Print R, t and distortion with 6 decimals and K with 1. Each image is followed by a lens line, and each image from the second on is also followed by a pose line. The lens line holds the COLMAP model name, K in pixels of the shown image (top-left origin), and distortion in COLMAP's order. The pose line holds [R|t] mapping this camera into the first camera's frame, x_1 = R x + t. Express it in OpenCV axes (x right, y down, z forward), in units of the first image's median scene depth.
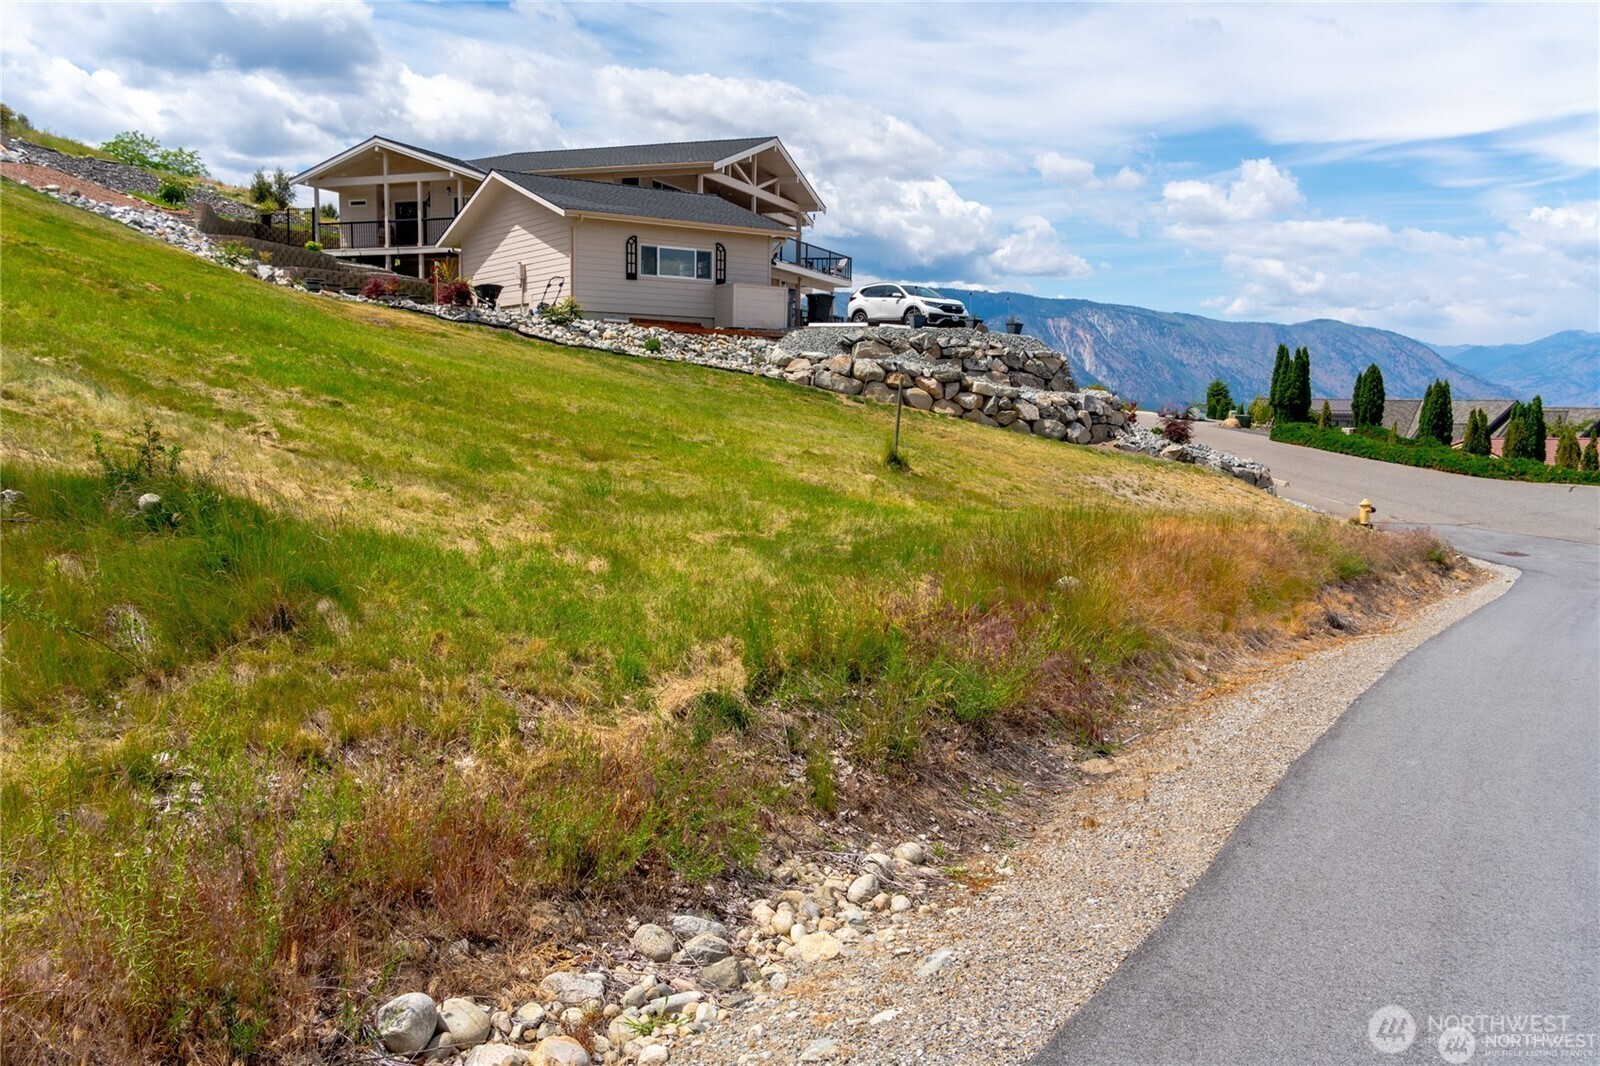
lens RADIAL K [[1261.3, 0, 797.5], [0, 1261.3, 569.0], [0, 0, 1]] dist [-0.002822, 0.001390]
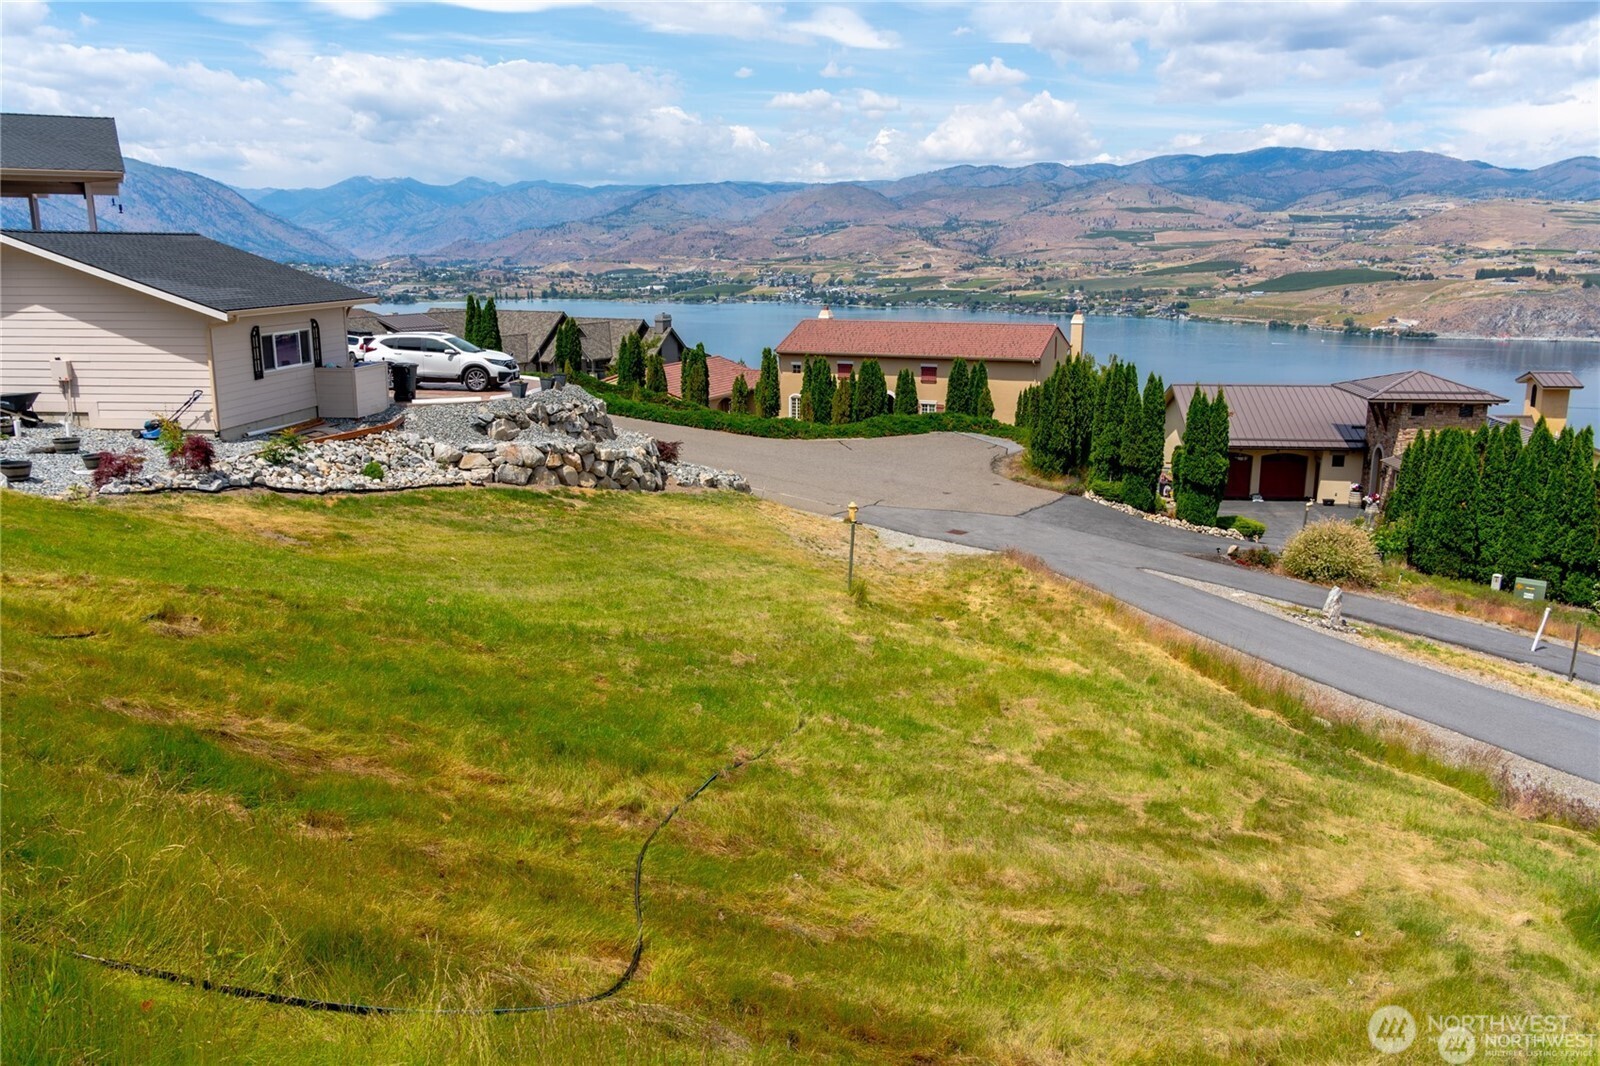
lens RADIAL K [[1300.2, 0, 798.9], [0, 1300.2, 510.9], [0, 0, 1]] dist [0.026307, -0.012308]
pose [[0.641221, -0.168436, 0.748642, -0.539091], [0.113146, 0.985702, 0.124861, -0.204714], [-0.758968, 0.004642, 0.651111, 0.174721]]
